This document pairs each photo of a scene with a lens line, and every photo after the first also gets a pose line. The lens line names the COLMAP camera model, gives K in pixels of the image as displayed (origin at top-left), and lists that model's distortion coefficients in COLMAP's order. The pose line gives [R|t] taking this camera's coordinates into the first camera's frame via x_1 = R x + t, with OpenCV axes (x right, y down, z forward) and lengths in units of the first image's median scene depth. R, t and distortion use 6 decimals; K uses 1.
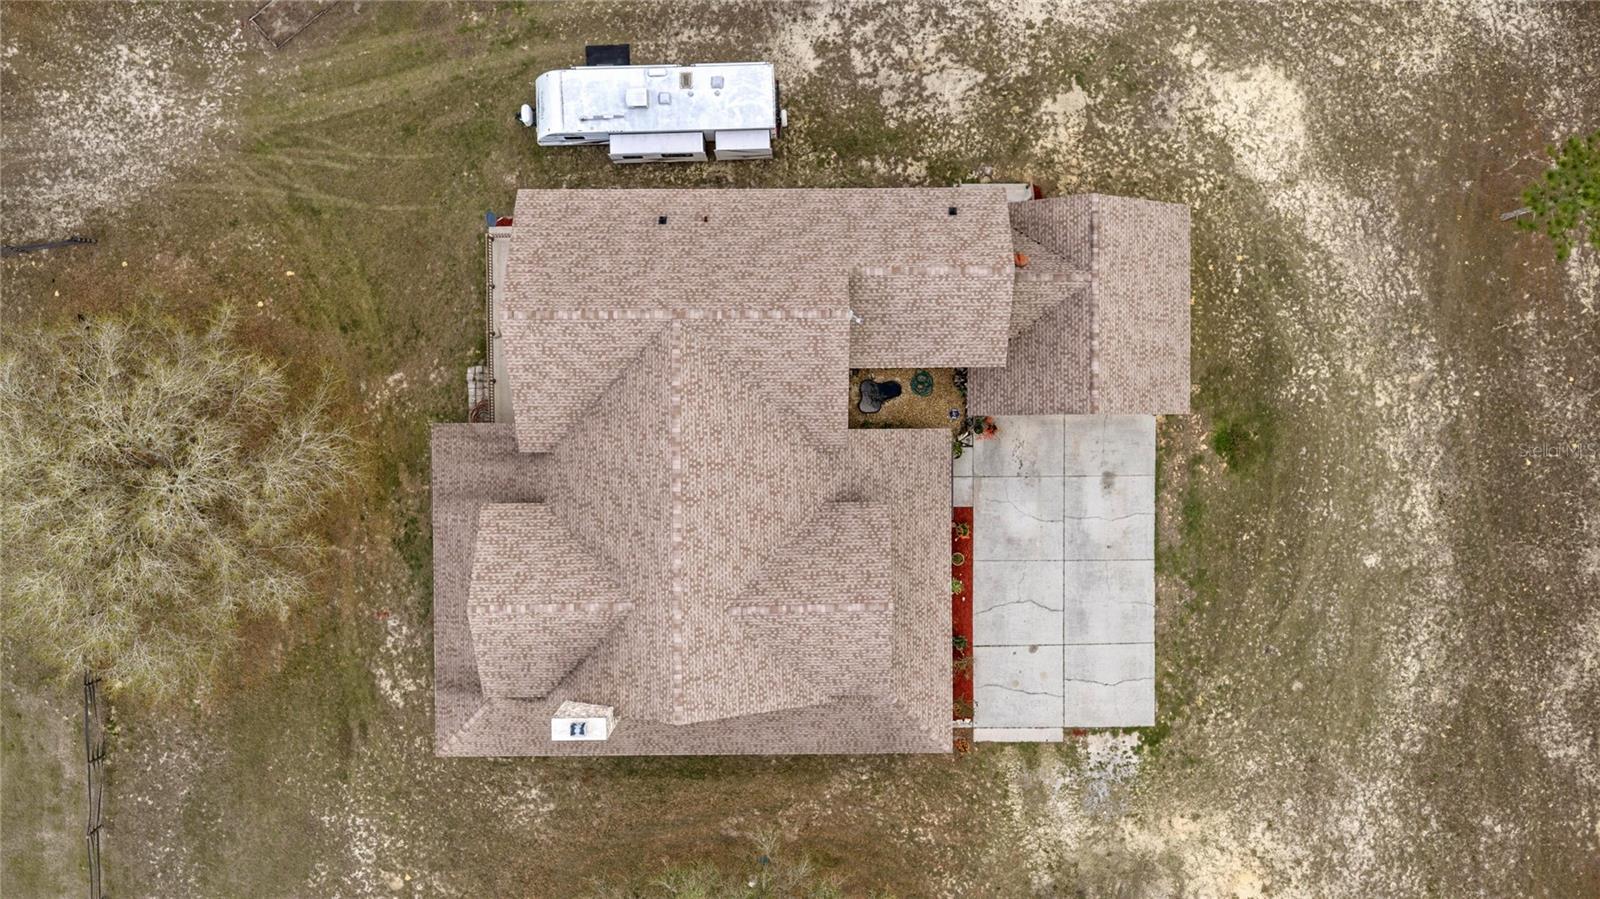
lens RADIAL K [[1330.3, 0, 804.4], [0, 1330.3, 445.4], [0, 0, 1]] dist [0.012198, -0.025764]
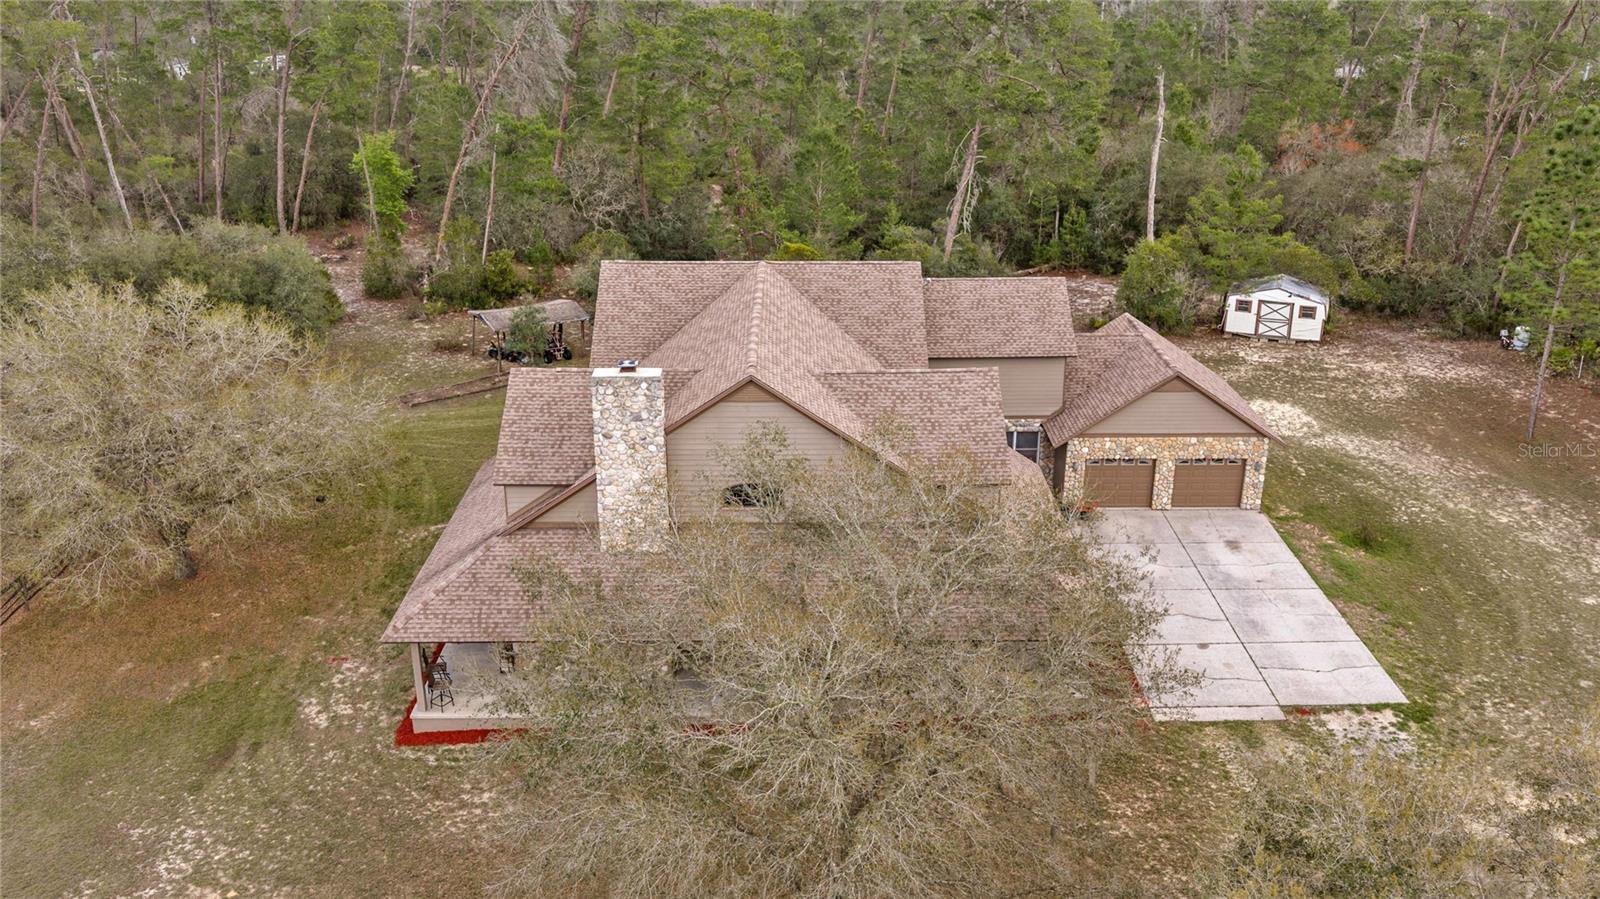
lens RADIAL K [[1330.3, 0, 803.4], [0, 1330.3, 436.5], [0, 0, 1]] dist [0.012198, -0.025764]
pose [[0.999996, -0.002629, 0.000958, -0.052910], [0.001786, 0.336373, -0.941727, 0.815926], [0.002154, 0.941725, 0.336376, 0.635471]]
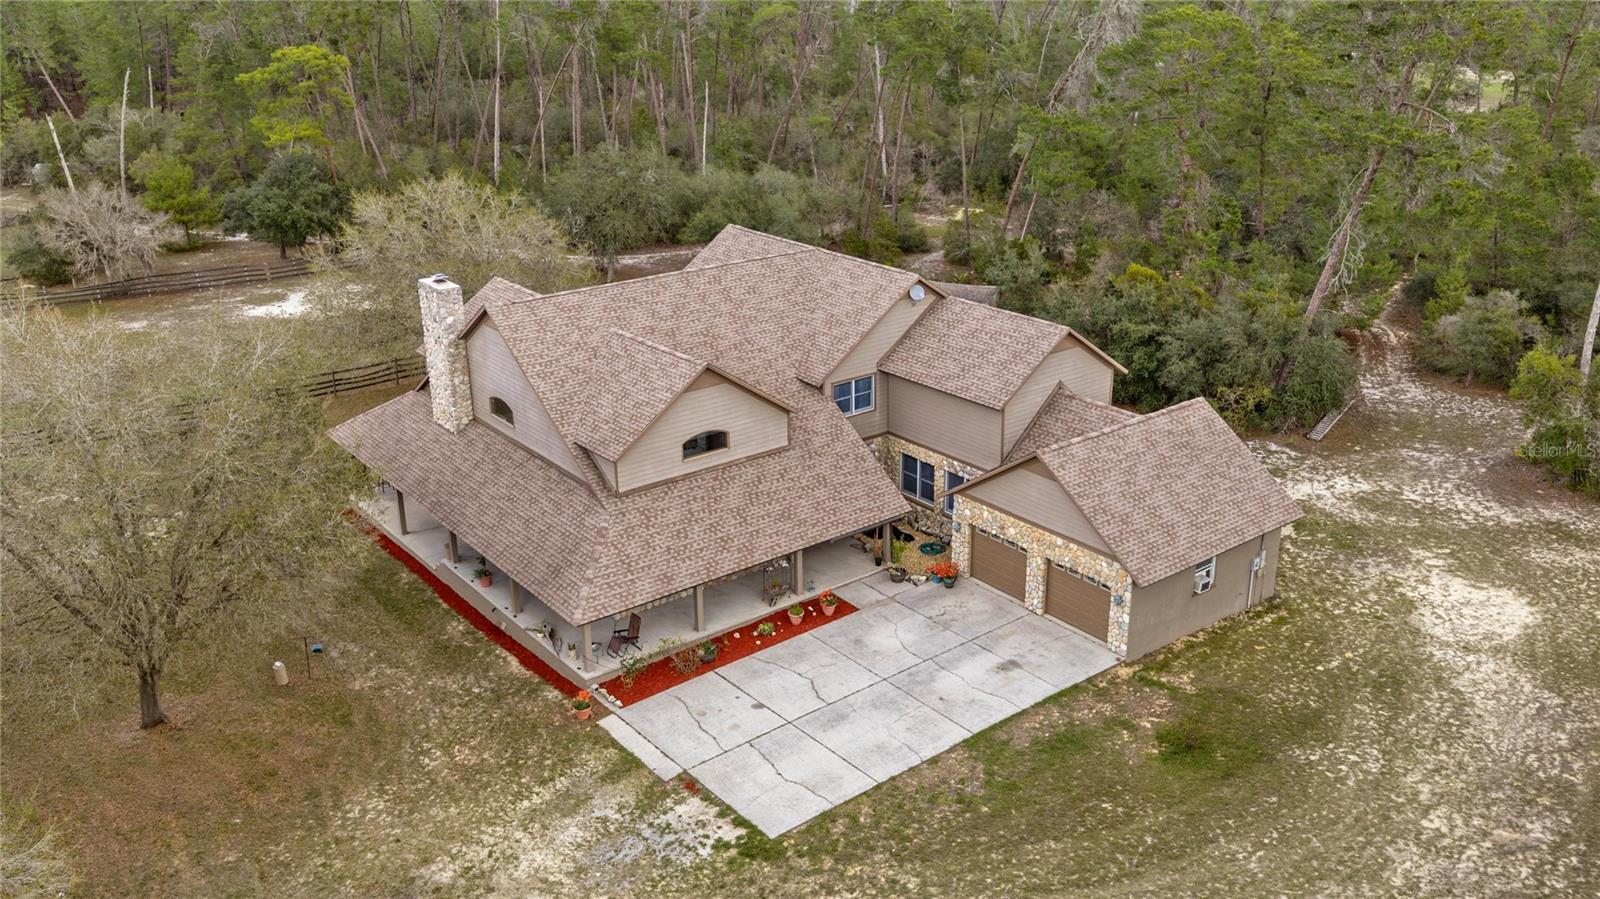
lens RADIAL K [[1330.3, 0, 808.6], [0, 1330.3, 447.8], [0, 0, 1]] dist [0.012198, -0.025764]
pose [[0.610319, 0.273460, -0.743458, 0.662058], [-0.792155, 0.209913, -0.573085, 0.497944], [-0.000654, 0.938699, 0.344737, 0.635490]]
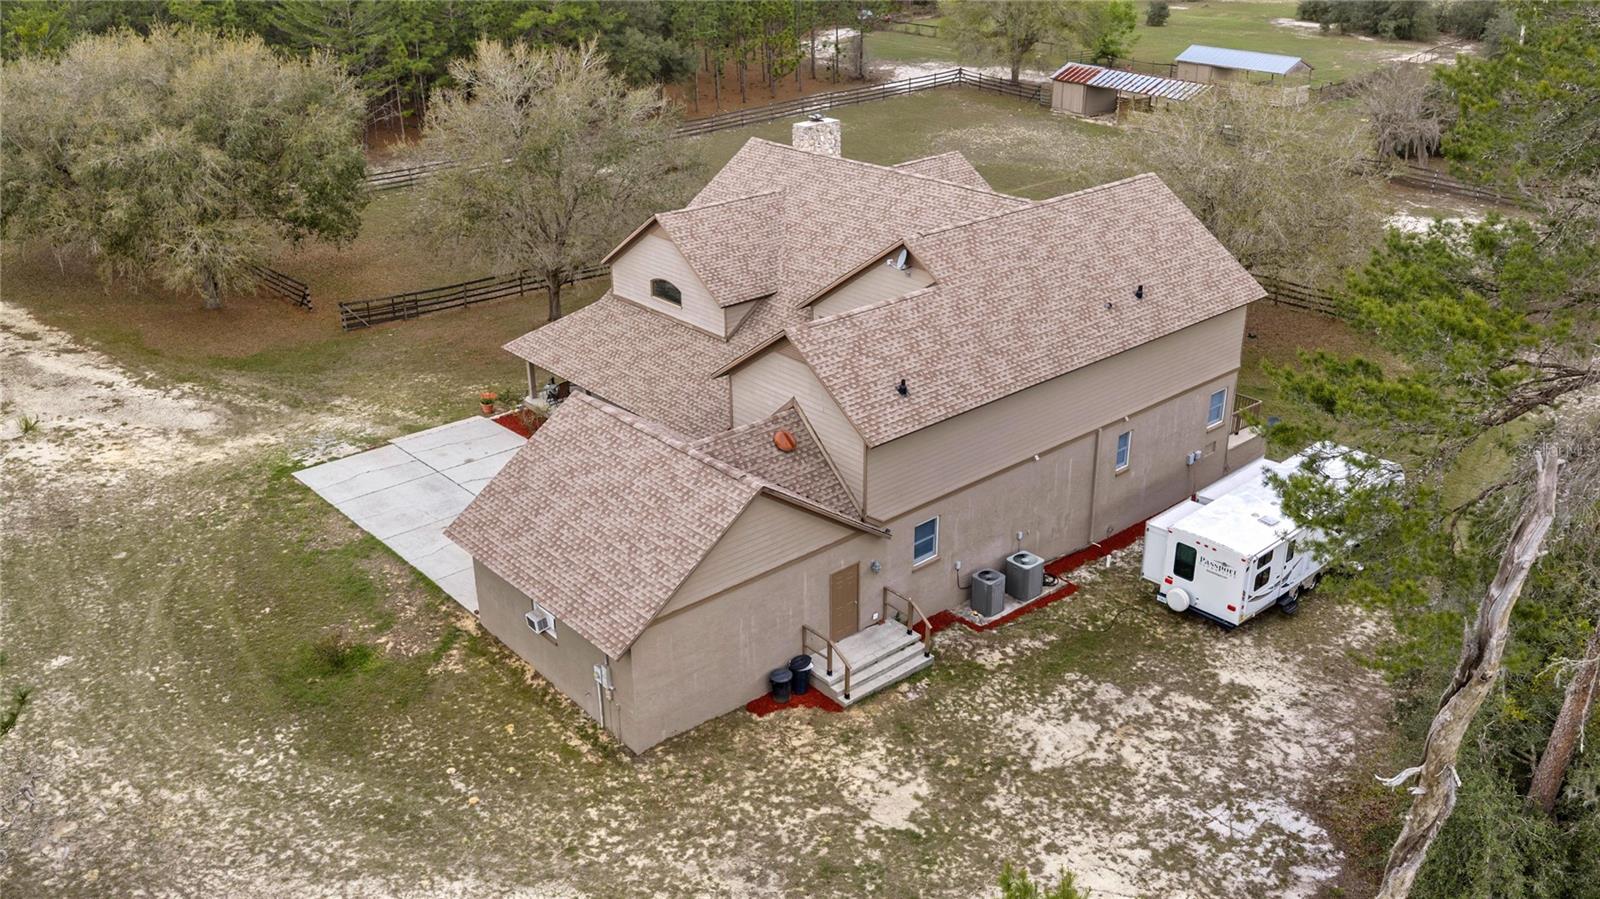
lens RADIAL K [[1330.3, 0, 798.7], [0, 1330.3, 449.7], [0, 0, 1]] dist [0.012198, -0.025764]
pose [[-0.757163, 0.272211, -0.593805, 0.510746], [-0.653216, -0.320439, 0.686023, -0.556783], [-0.003535, 0.907315, 0.420437, 0.638197]]
